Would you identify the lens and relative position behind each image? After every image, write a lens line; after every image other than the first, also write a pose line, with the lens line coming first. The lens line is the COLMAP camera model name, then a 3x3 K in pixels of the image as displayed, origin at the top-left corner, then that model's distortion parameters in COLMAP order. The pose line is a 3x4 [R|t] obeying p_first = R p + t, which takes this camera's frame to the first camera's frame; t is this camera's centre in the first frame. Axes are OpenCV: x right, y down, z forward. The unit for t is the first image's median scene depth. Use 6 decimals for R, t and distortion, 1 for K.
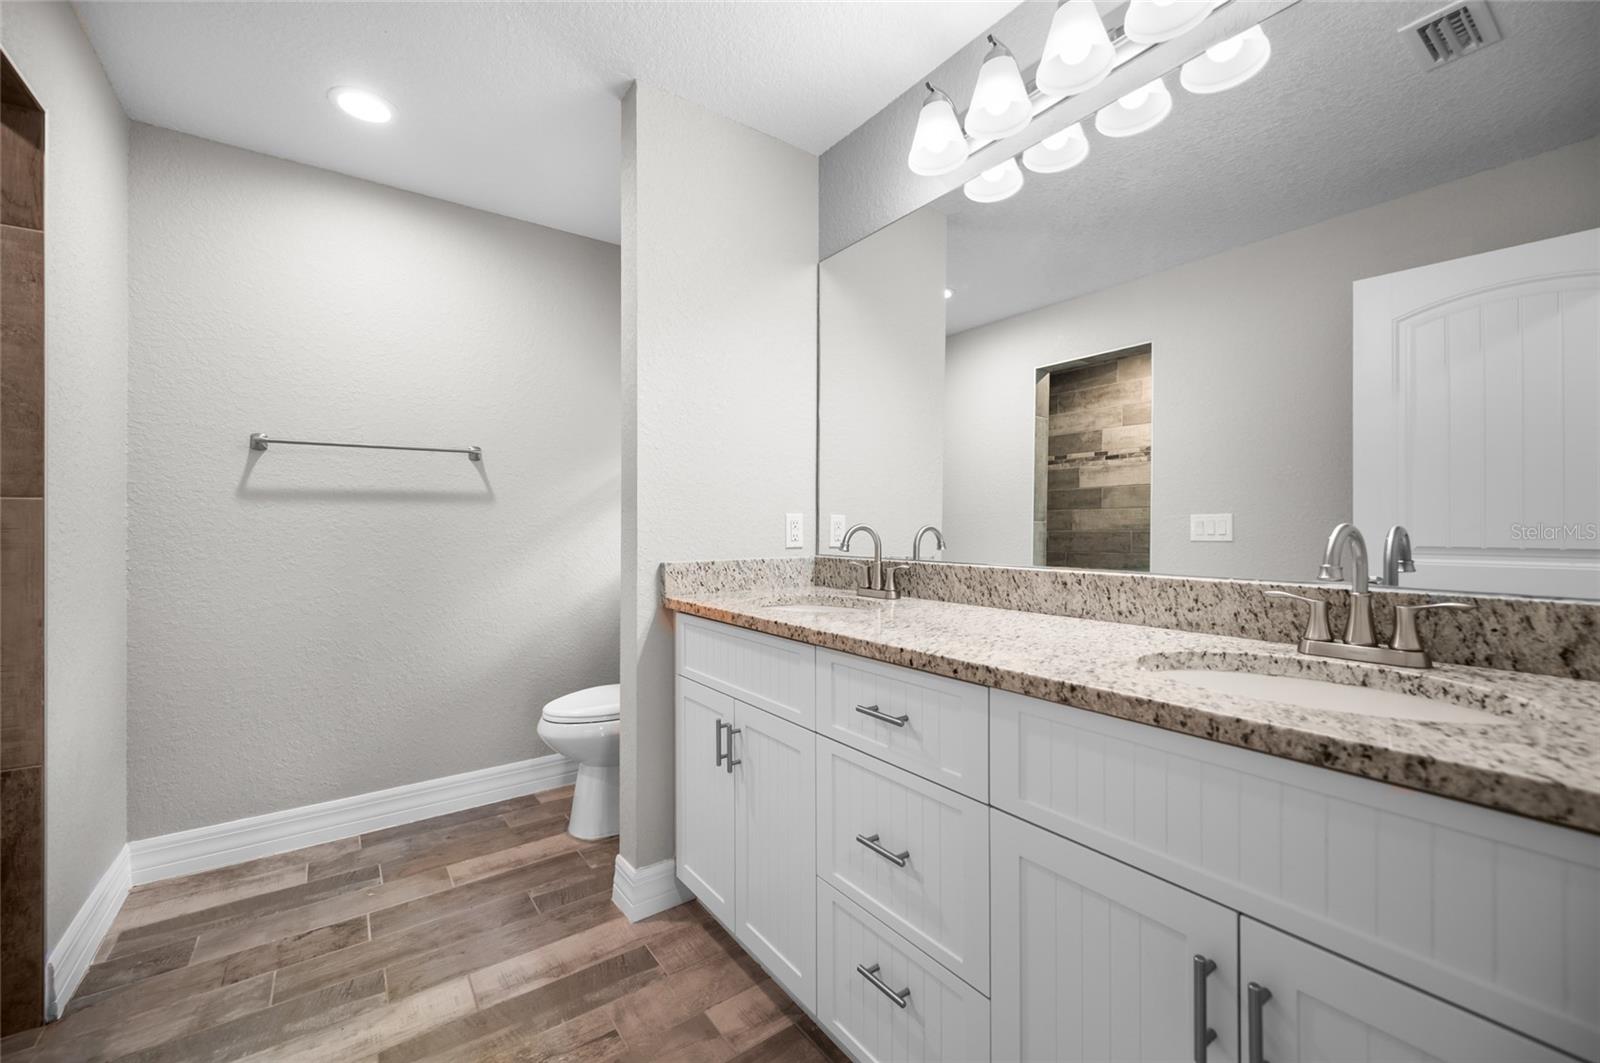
lens RADIAL K [[701.2, 0, 844.6], [0, 701.2, 524.6], [0, 0, 1]] dist [0.003883, 0.000872]
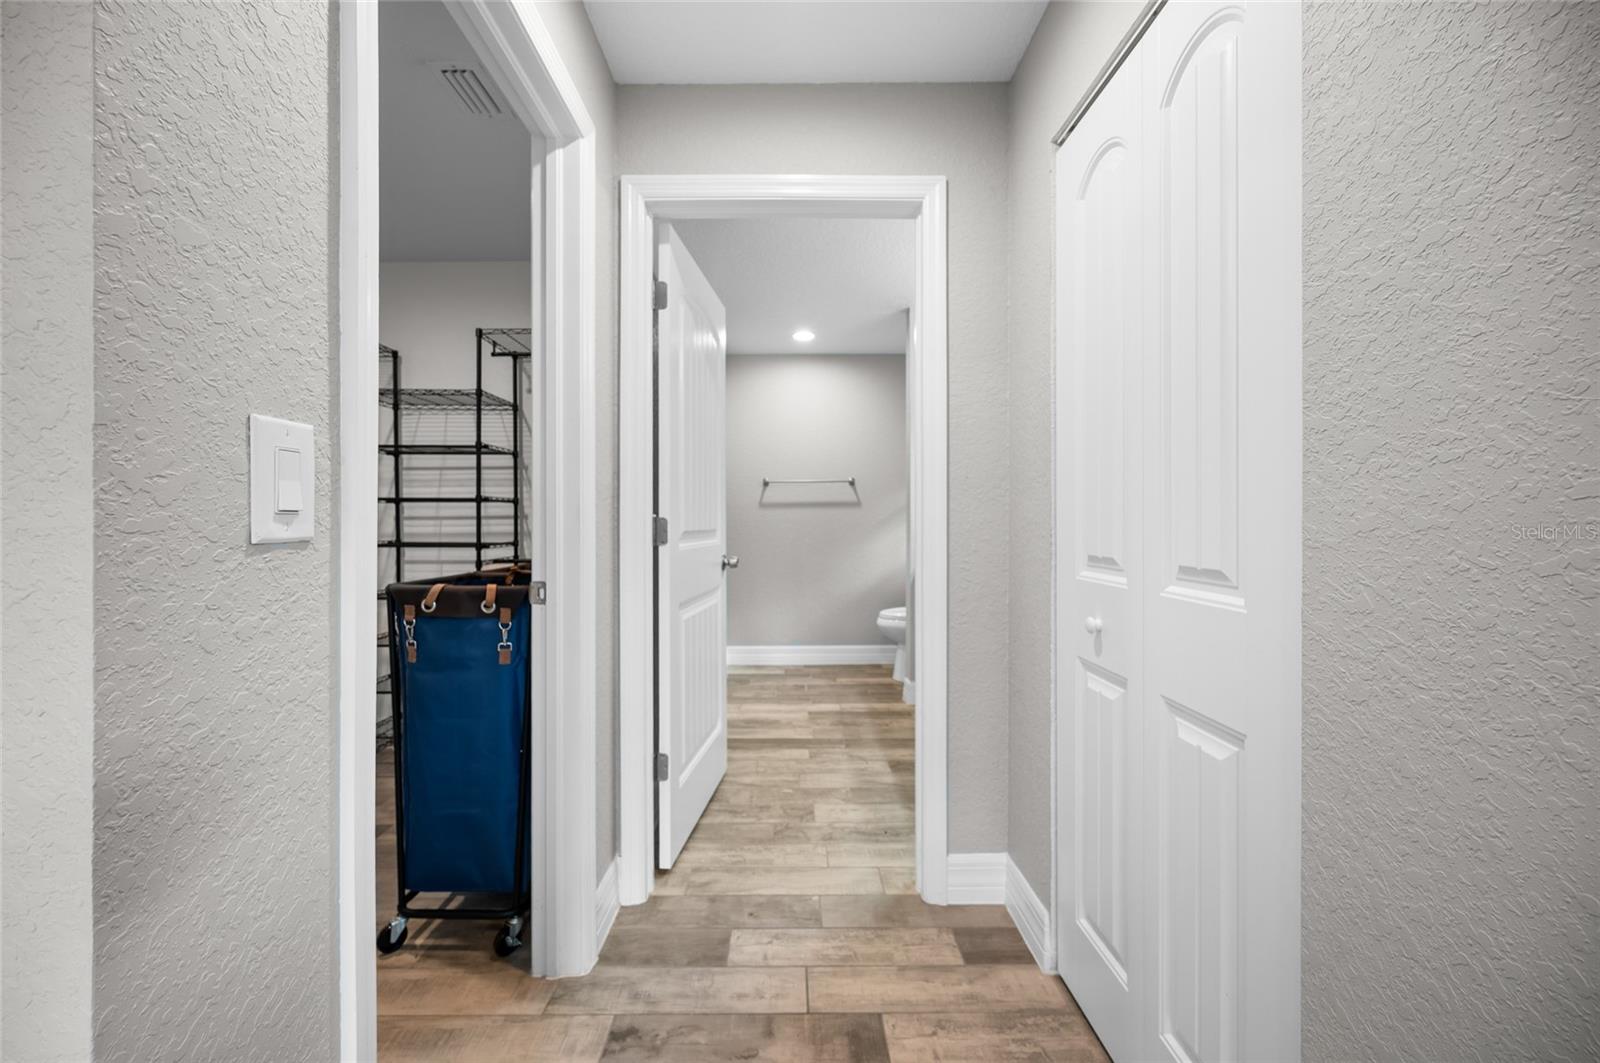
lens RADIAL K [[701.2, 0, 795.8], [0, 701.2, 524.1], [0, 0, 1]] dist [0.003883, 0.000872]
pose [[0.815358, 0.003874, -0.578945, 0.554210], [0.004734, 0.999900, 0.013358, -0.013491], [0.578938, -0.013632, 0.815257, -0.788789]]
